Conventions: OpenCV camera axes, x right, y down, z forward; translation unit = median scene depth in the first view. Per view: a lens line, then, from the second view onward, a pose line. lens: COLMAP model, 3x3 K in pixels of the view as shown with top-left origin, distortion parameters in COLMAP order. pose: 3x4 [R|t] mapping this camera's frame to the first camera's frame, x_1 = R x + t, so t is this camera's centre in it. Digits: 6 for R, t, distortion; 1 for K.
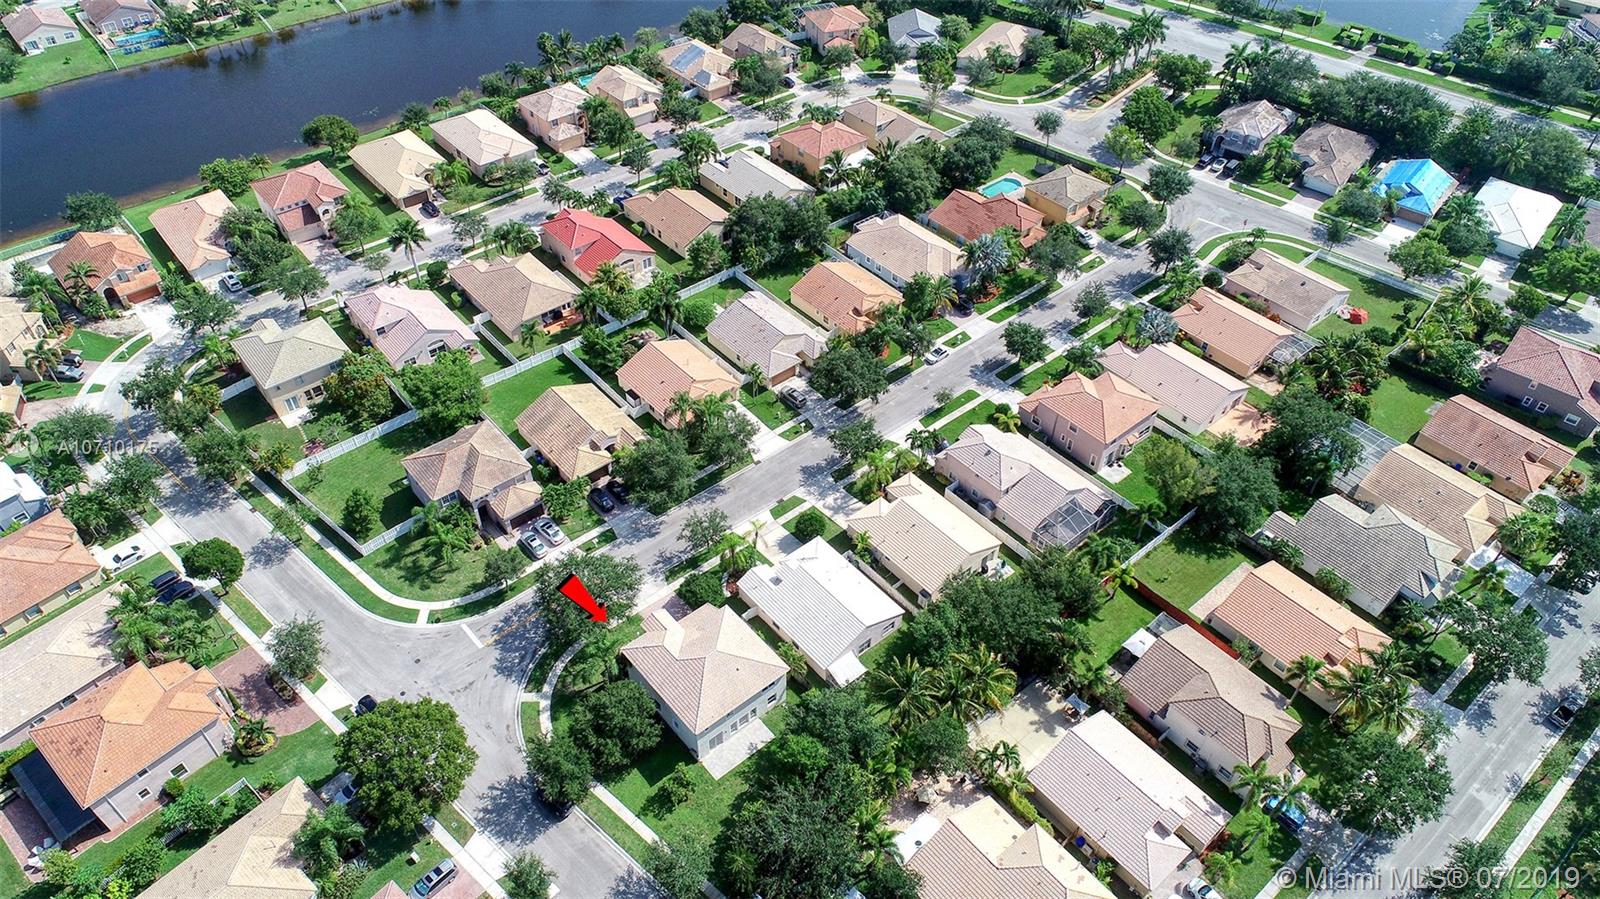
lens RADIAL K [[1066.4, 0, 797.2], [0, 1066.4, 455.8], [0, 0, 1]] dist [0.003618, -0.007374]
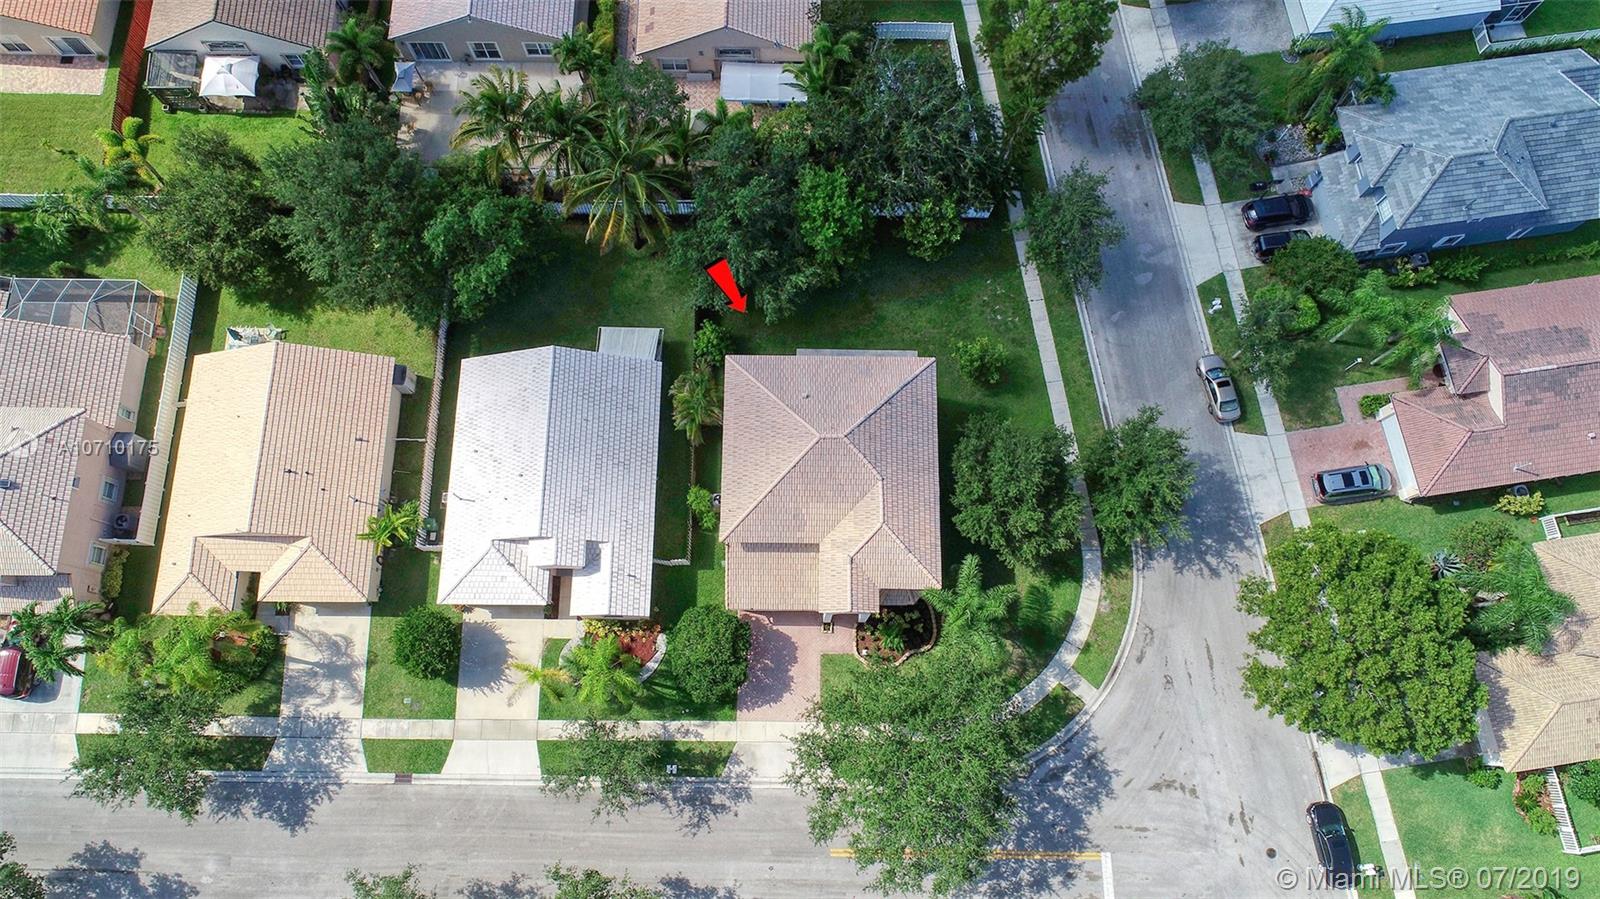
lens RADIAL K [[1066.4, 0, 801.6], [0, 1066.4, 449.7], [0, 0, 1]] dist [0.003618, -0.007374]
pose [[-0.758886, -0.632847, 0.153612, -0.143897], [0.443097, -0.328918, 0.833953, -0.247908], [-0.477239, 0.700941, 0.530024, 0.677358]]
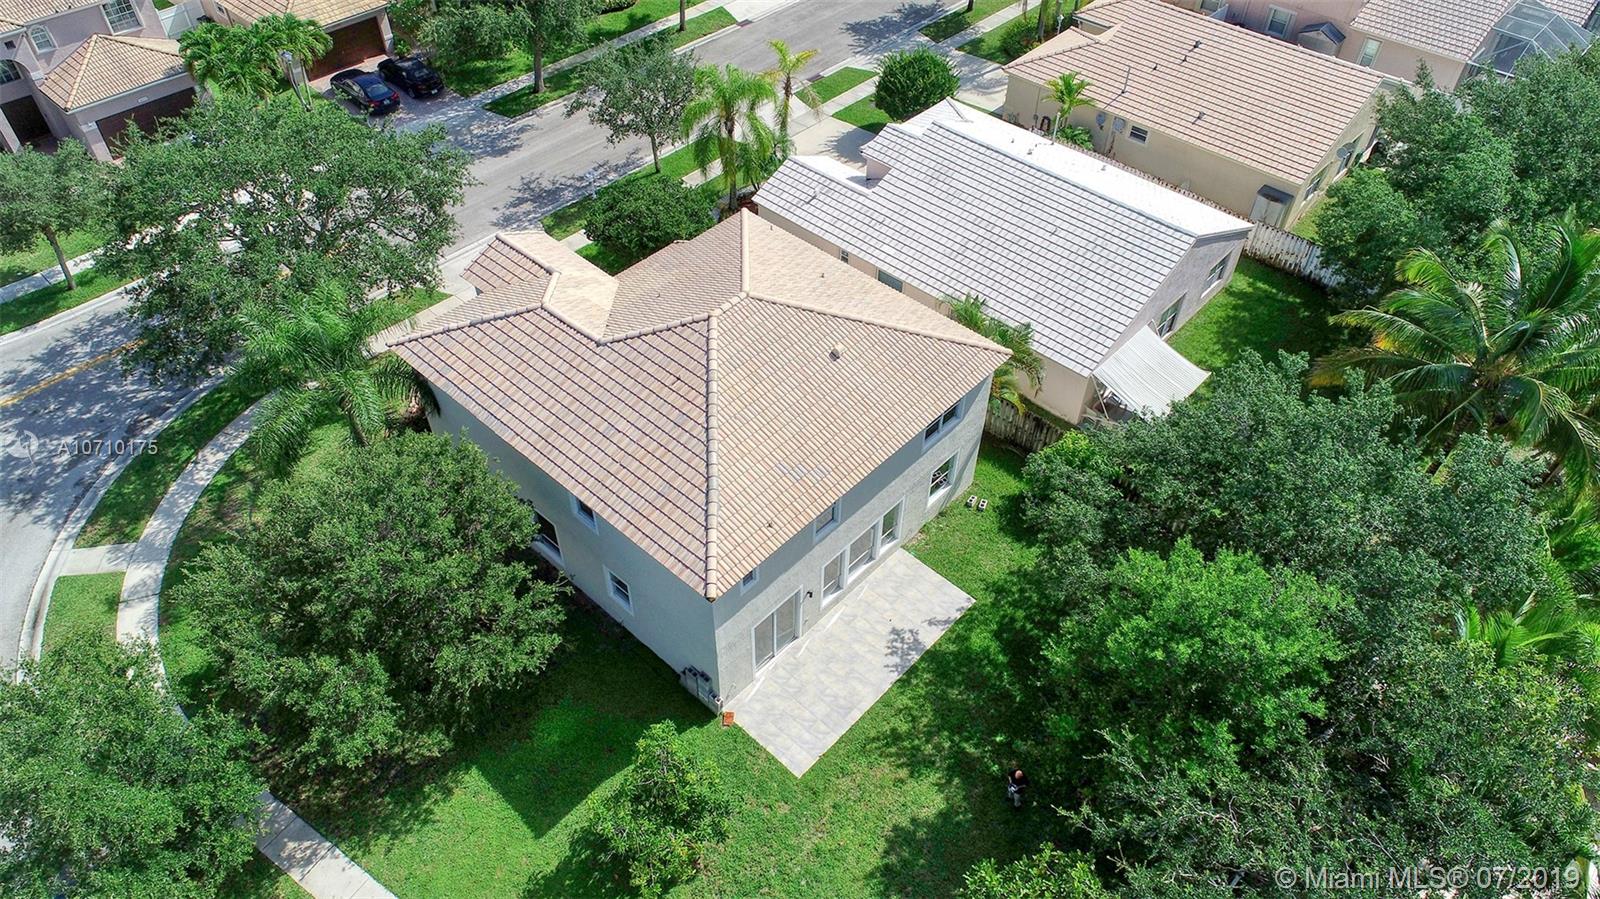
lens RADIAL K [[1066.4, 0, 793.4], [0, 1066.4, 448.1], [0, 0, 1]] dist [0.003618, -0.007374]
pose [[0.992259, -0.086492, 0.089113, -0.084858], [0.084268, 0.996037, 0.028440, 0.199299], [-0.091219, -0.020710, 0.995615, 0.683195]]
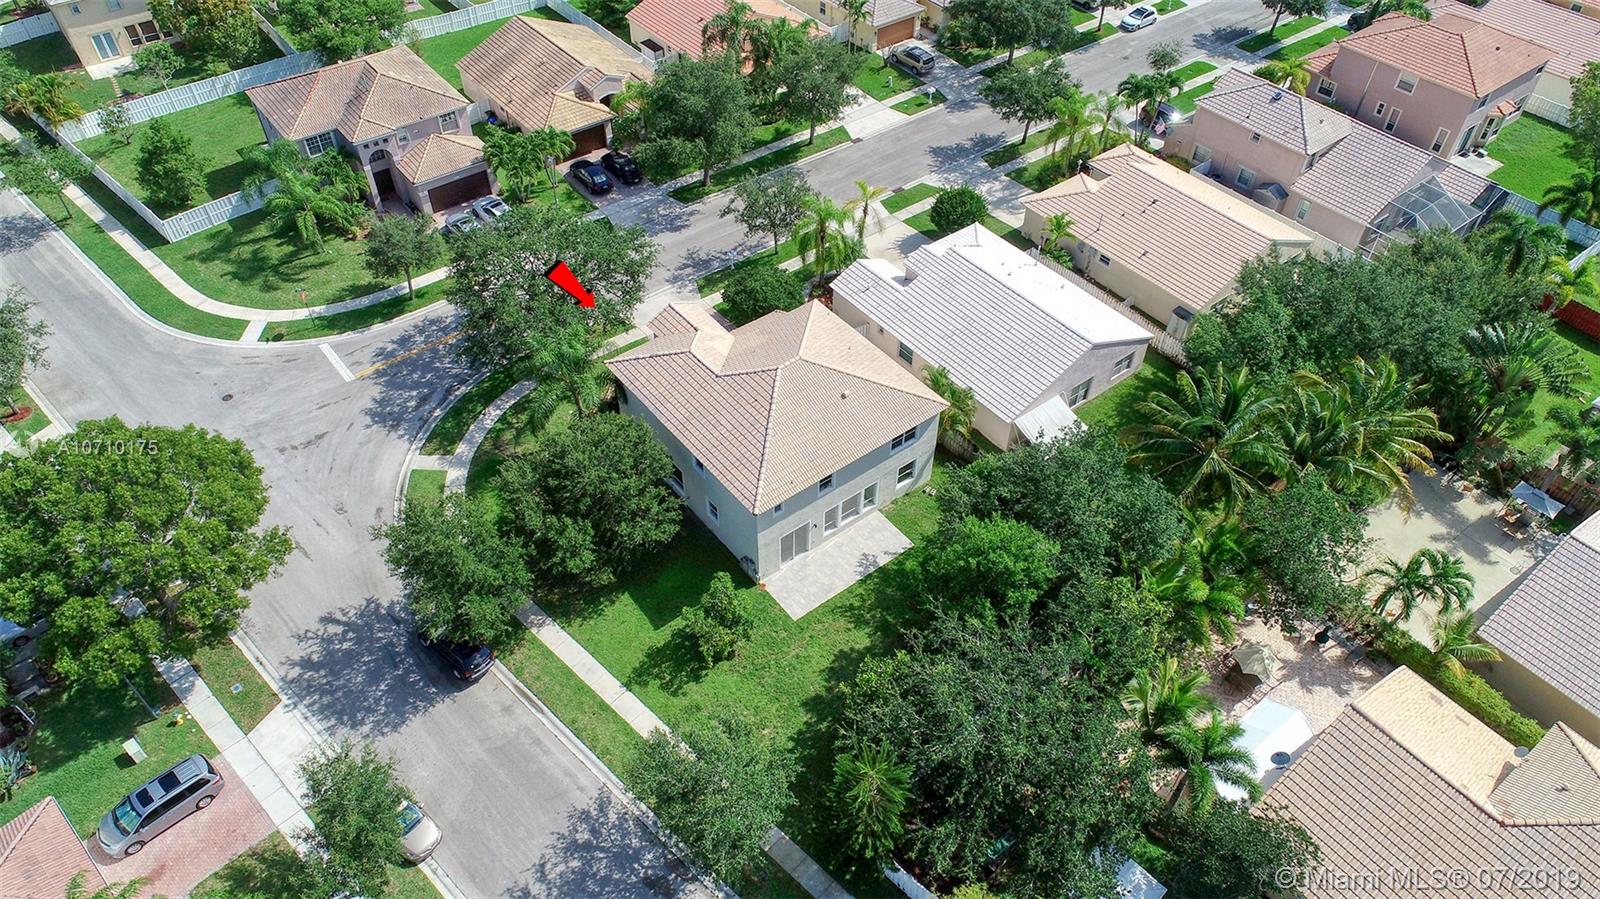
lens RADIAL K [[1066.4, 0, 796.8], [0, 1066.4, 449.5], [0, 0, 1]] dist [0.003618, -0.007374]
pose [[0.999117, 0.029019, -0.030381, -0.057078], [-0.028214, 0.999248, 0.026615, 0.196663], [0.031130, -0.025734, 0.999184, 0.481387]]
